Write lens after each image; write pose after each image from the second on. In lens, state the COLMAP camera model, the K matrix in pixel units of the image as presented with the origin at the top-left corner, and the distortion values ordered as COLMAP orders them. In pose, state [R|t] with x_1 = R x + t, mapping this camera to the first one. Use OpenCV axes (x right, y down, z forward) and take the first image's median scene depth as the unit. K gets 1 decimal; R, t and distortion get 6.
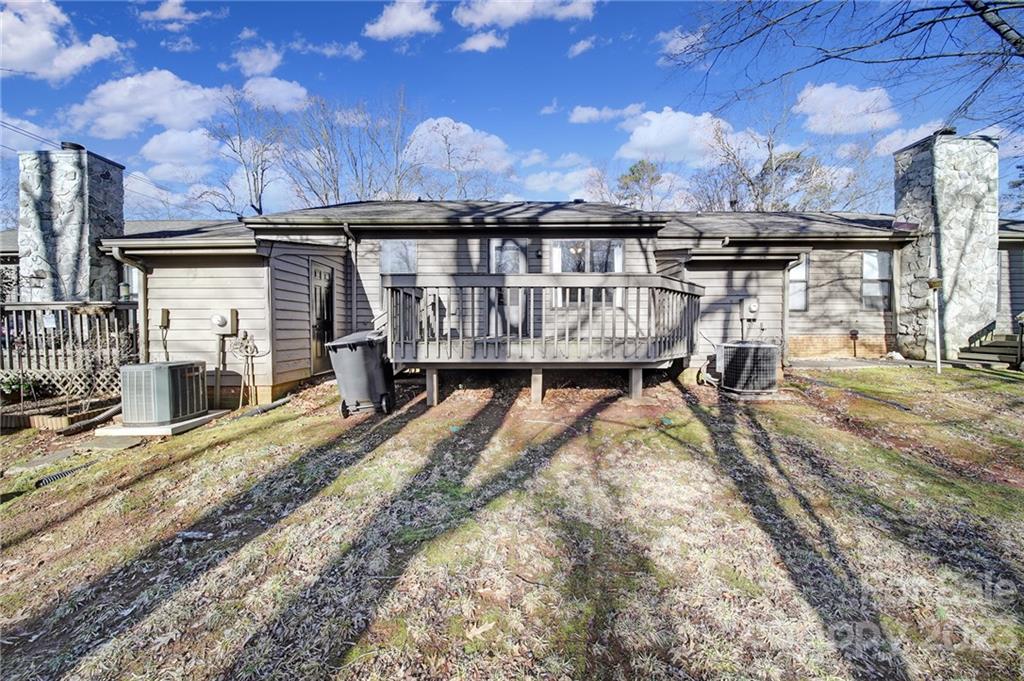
lens RADIAL K [[361.3, 0, 515.5], [0, 361.3, 338.6], [0, 0, 1]] dist [-0.002462, -0.001053]
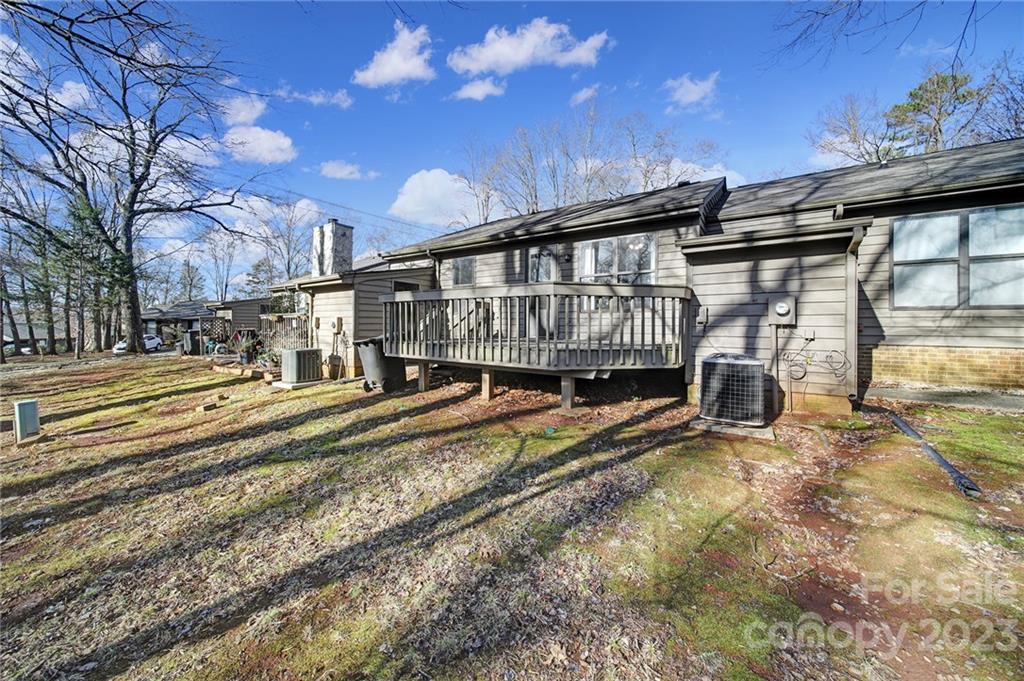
lens RADIAL K [[361.3, 0, 509.5], [0, 361.3, 331.5], [0, 0, 1]] dist [-0.002462, -0.001053]
pose [[0.819795, 0.018552, -0.572356, 0.604720], [-0.023728, 0.999717, -0.001583, -0.027168], [0.572165, 0.014879, 0.820004, 0.091768]]
